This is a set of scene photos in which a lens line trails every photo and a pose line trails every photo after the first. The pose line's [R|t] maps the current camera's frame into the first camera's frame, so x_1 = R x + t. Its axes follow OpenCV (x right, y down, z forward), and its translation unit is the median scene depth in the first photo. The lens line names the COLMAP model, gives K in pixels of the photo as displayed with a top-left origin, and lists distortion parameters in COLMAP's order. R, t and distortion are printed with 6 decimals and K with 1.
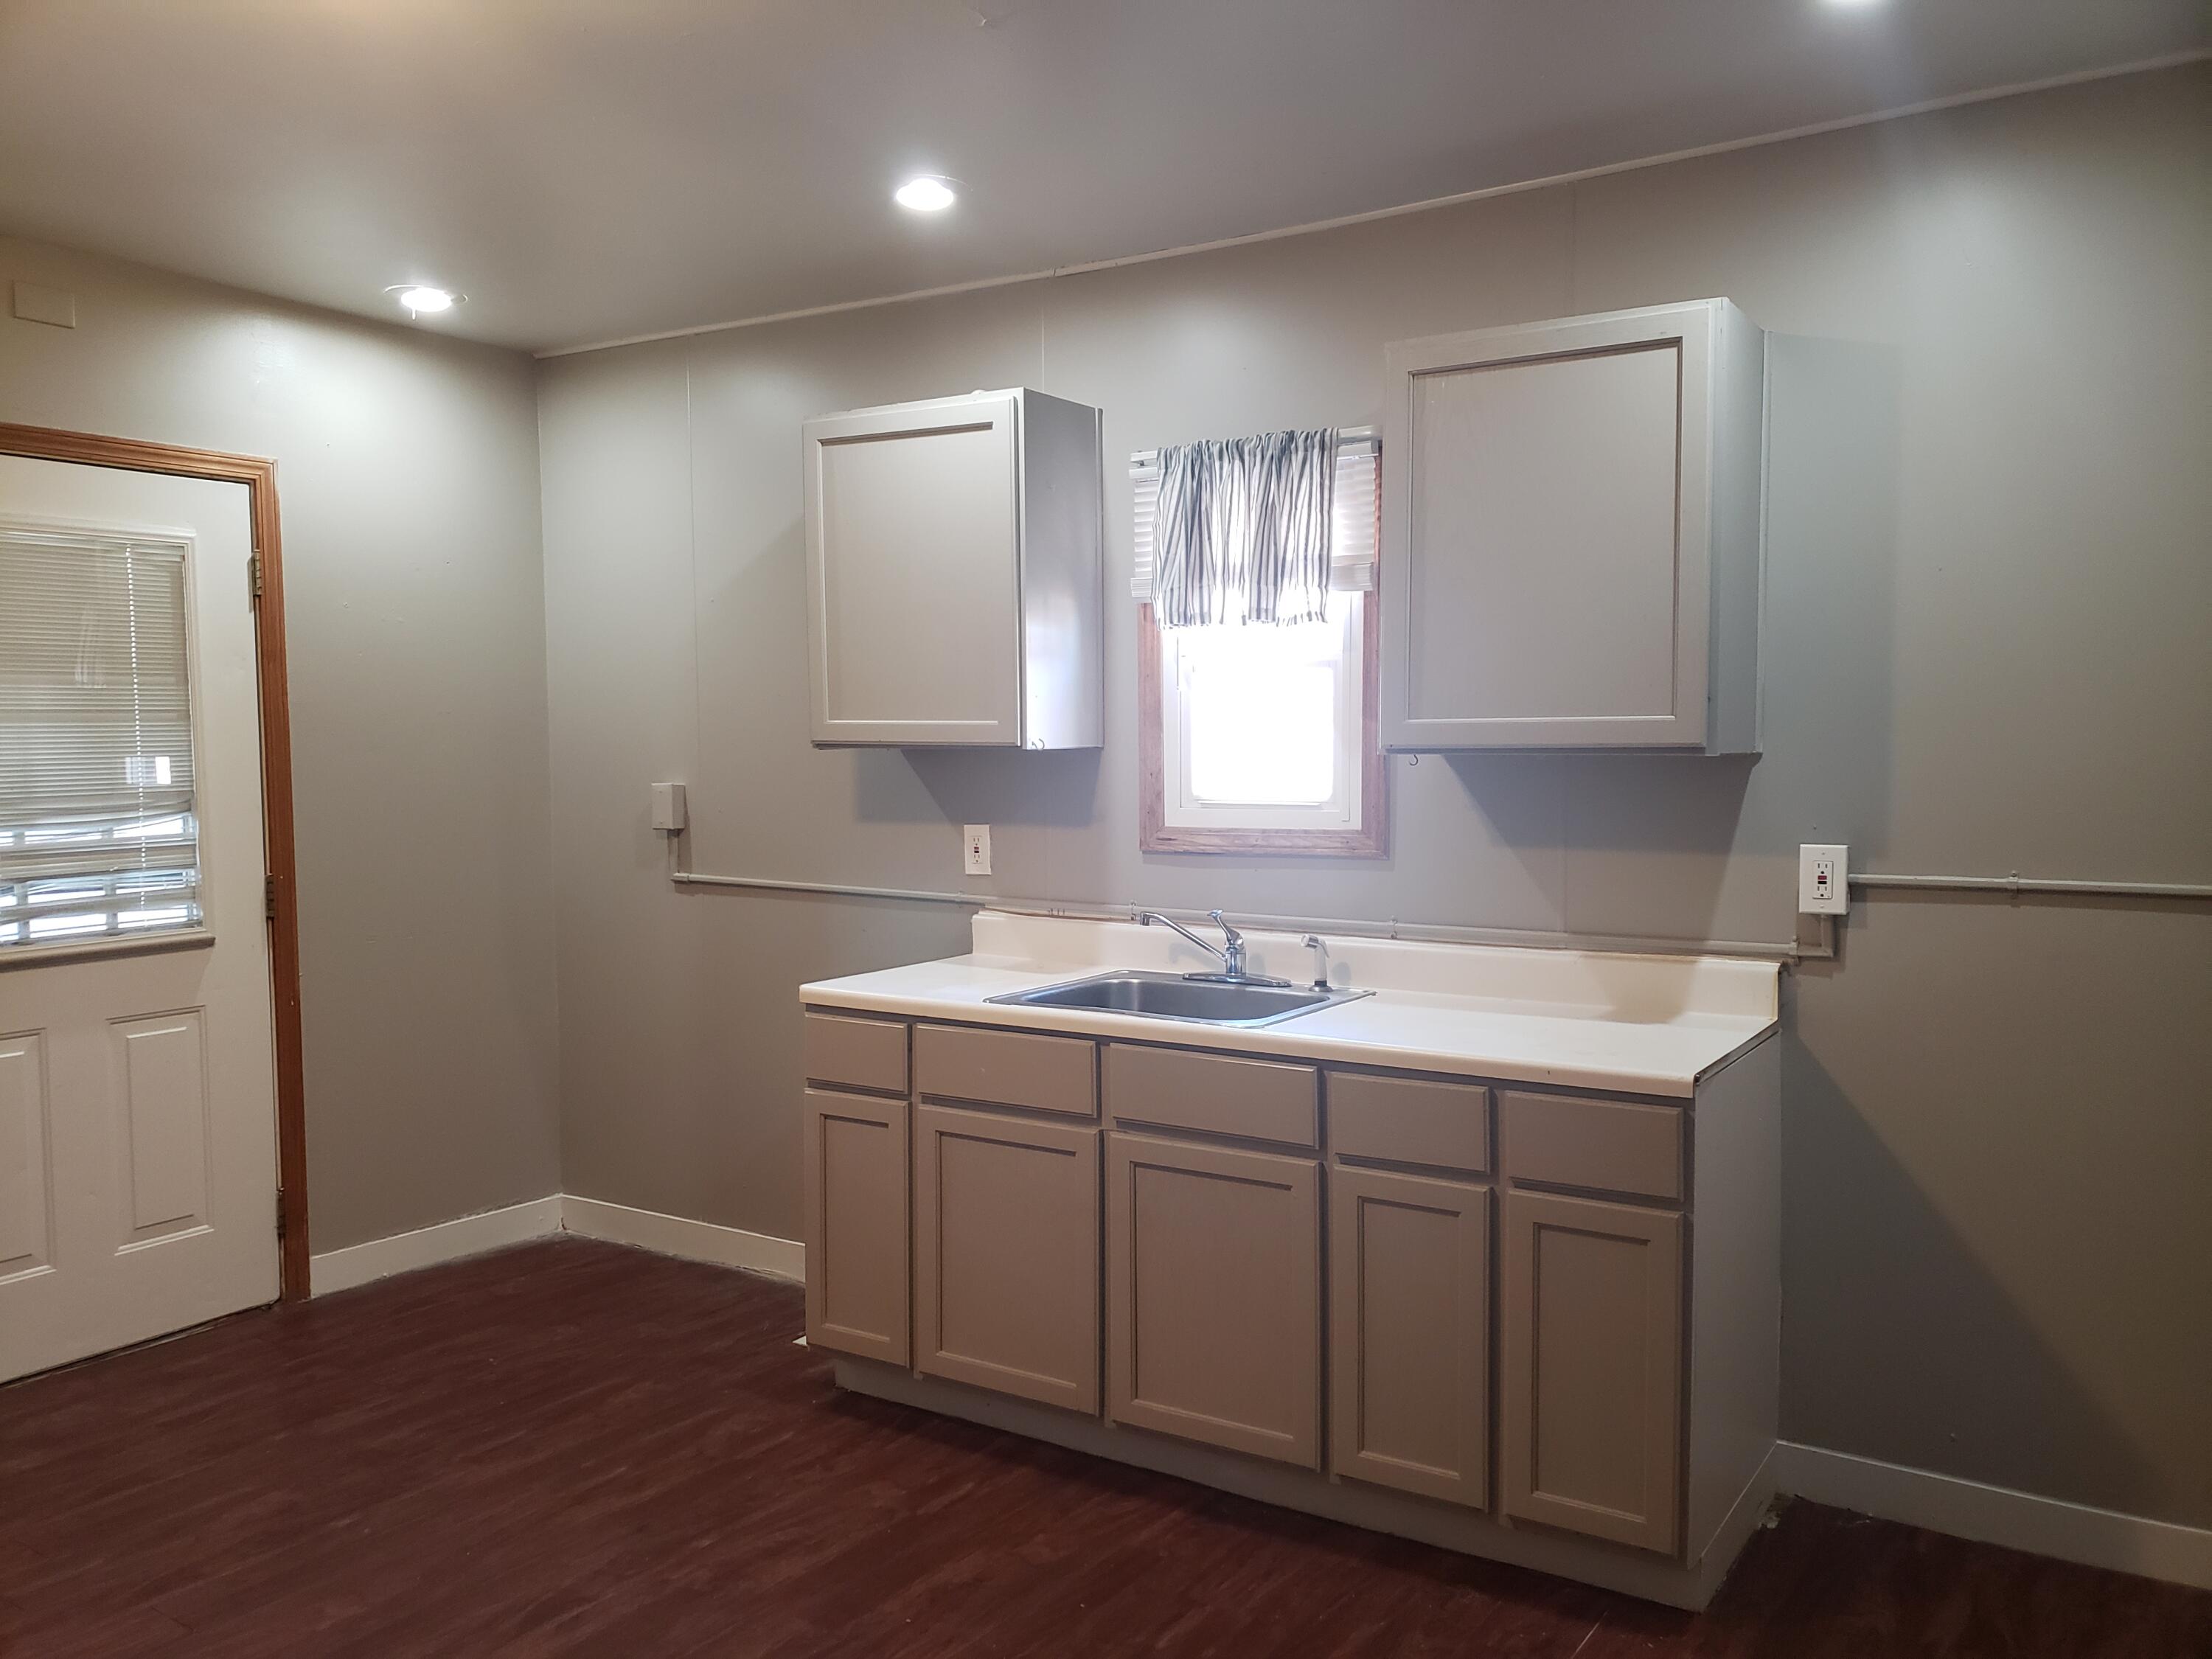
lens RADIAL K [[1747.9, 0, 1100.6], [0, 1747.9, 829.4], [0, 0, 1]] dist [0.066951, -0.068311]
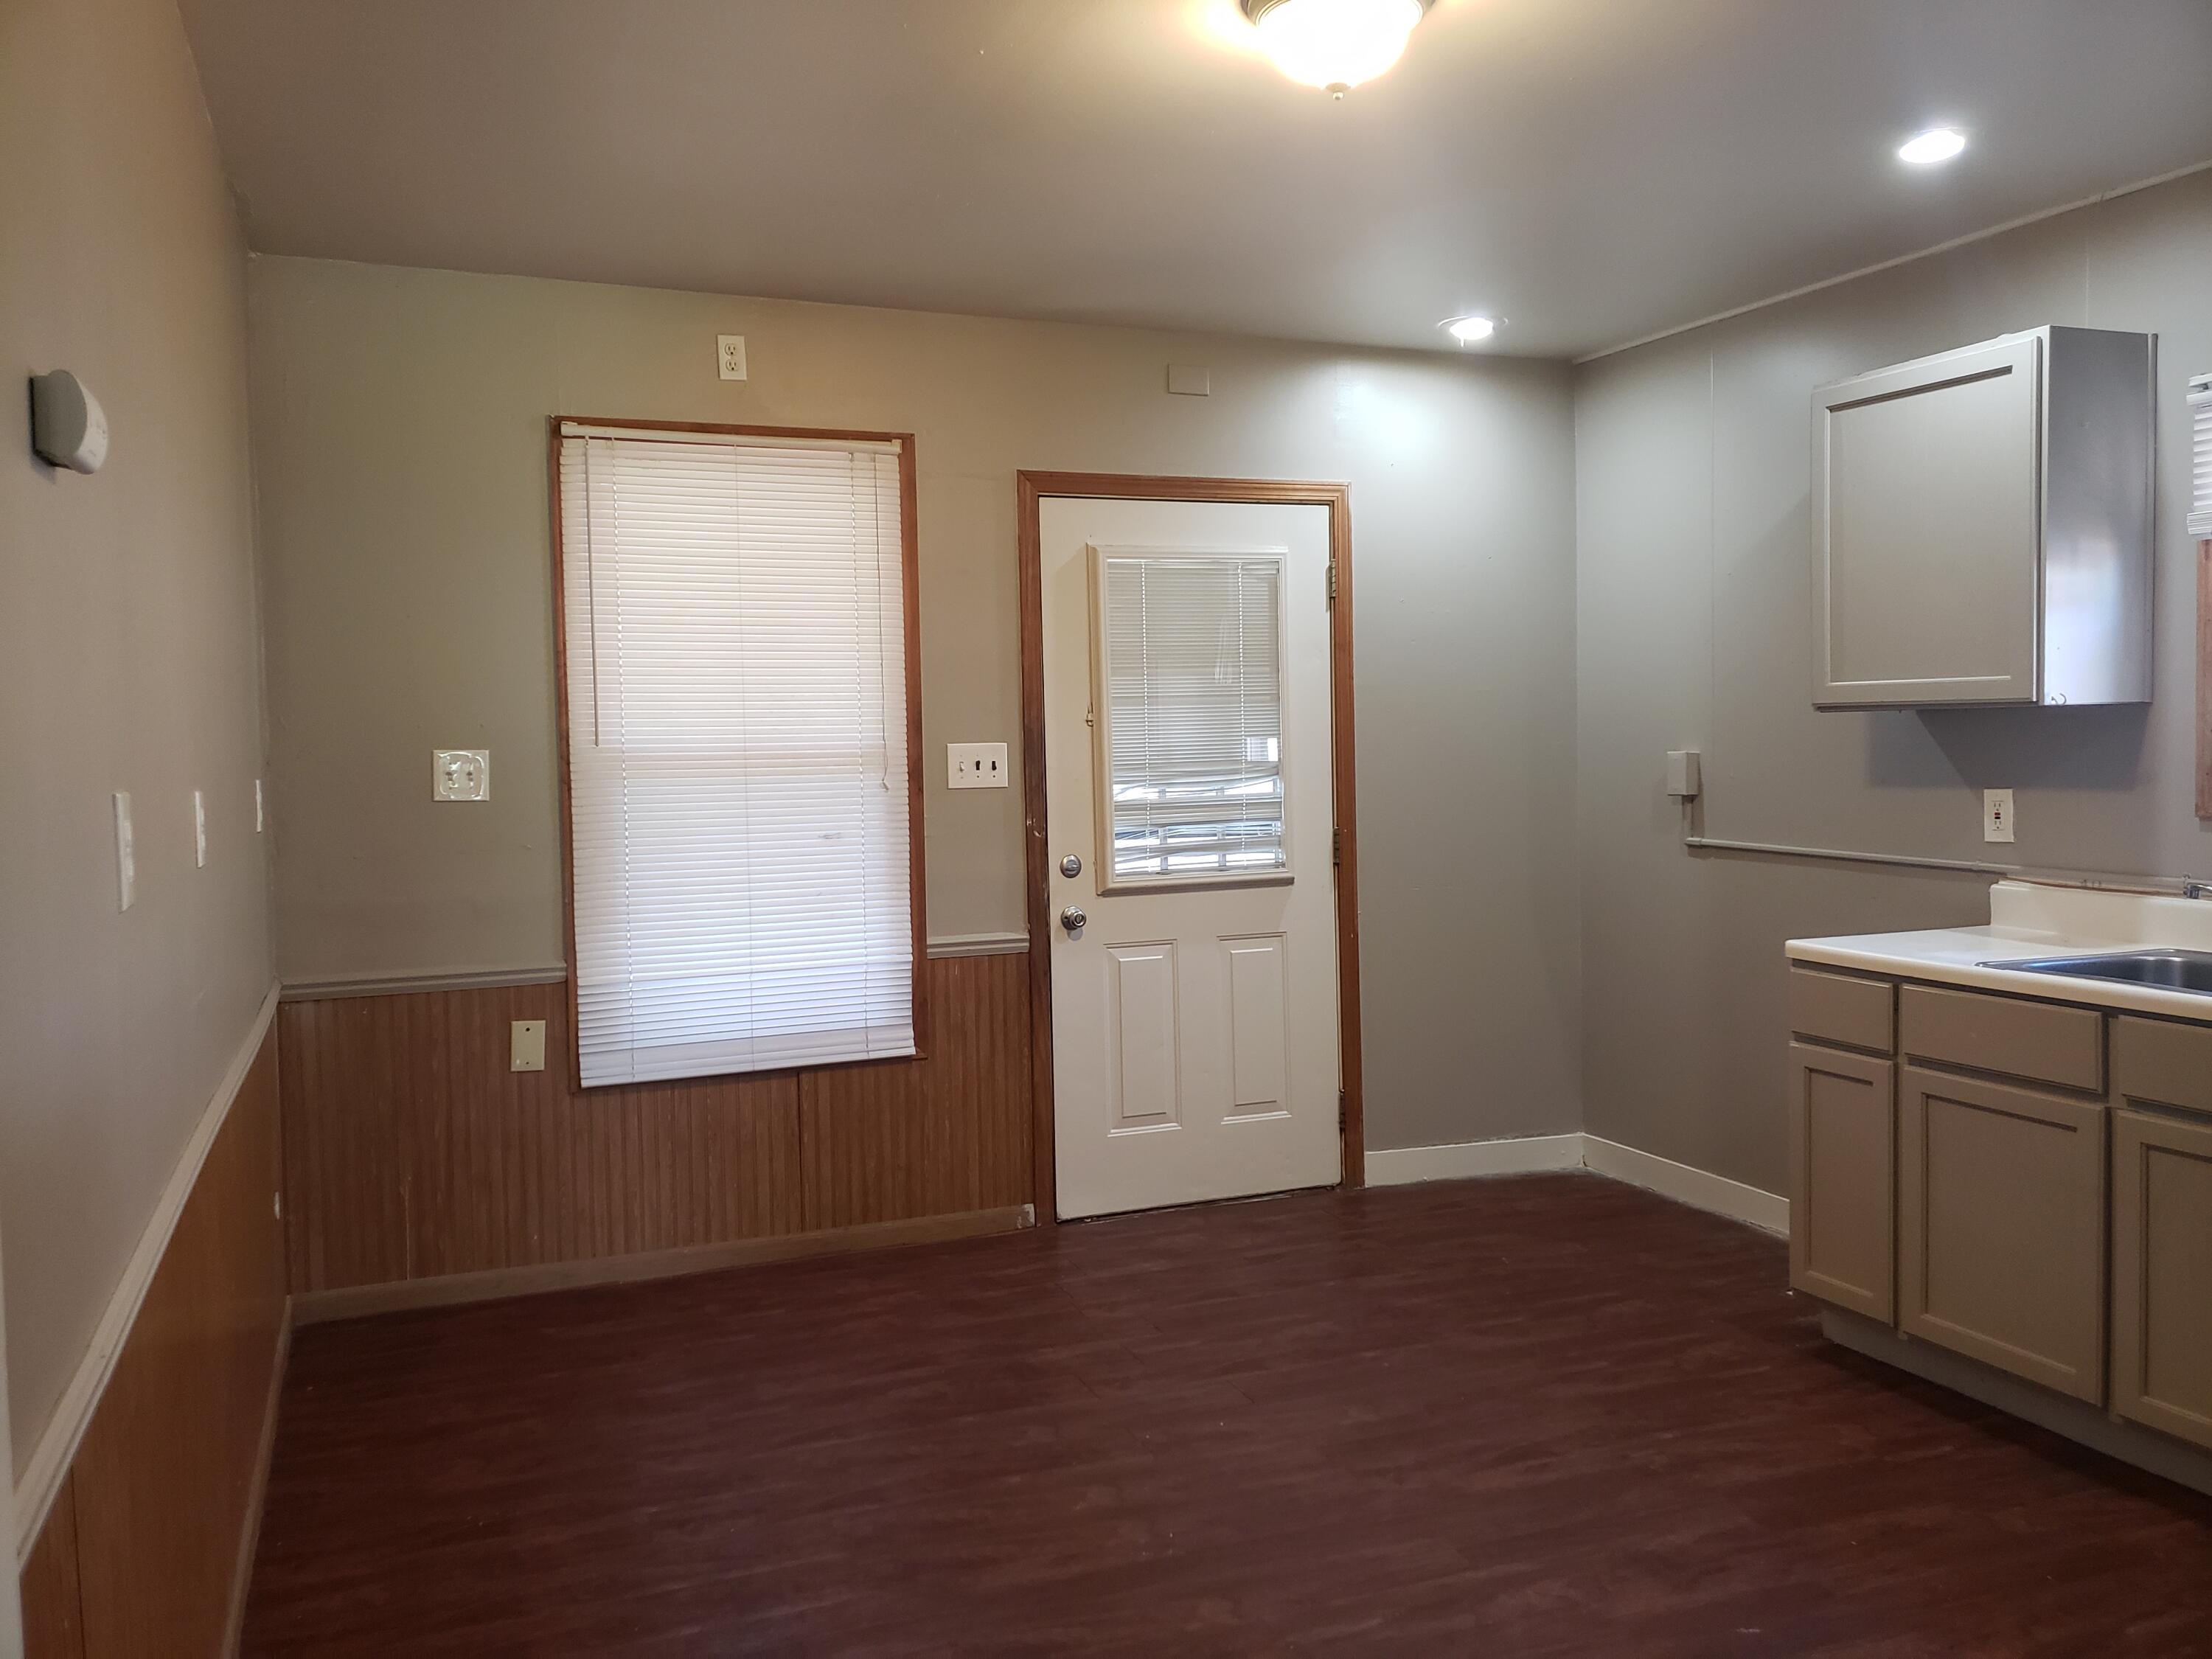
lens RADIAL K [[1747.9, 0, 1100.6], [0, 1747.9, 829.4], [0, 0, 1]] dist [0.066951, -0.068311]
pose [[0.822194, 0.017399, -0.568942, 0.082649], [-0.014779, 0.999848, 0.009218, 0.019122], [0.569016, 0.000829, 0.822326, -0.078723]]
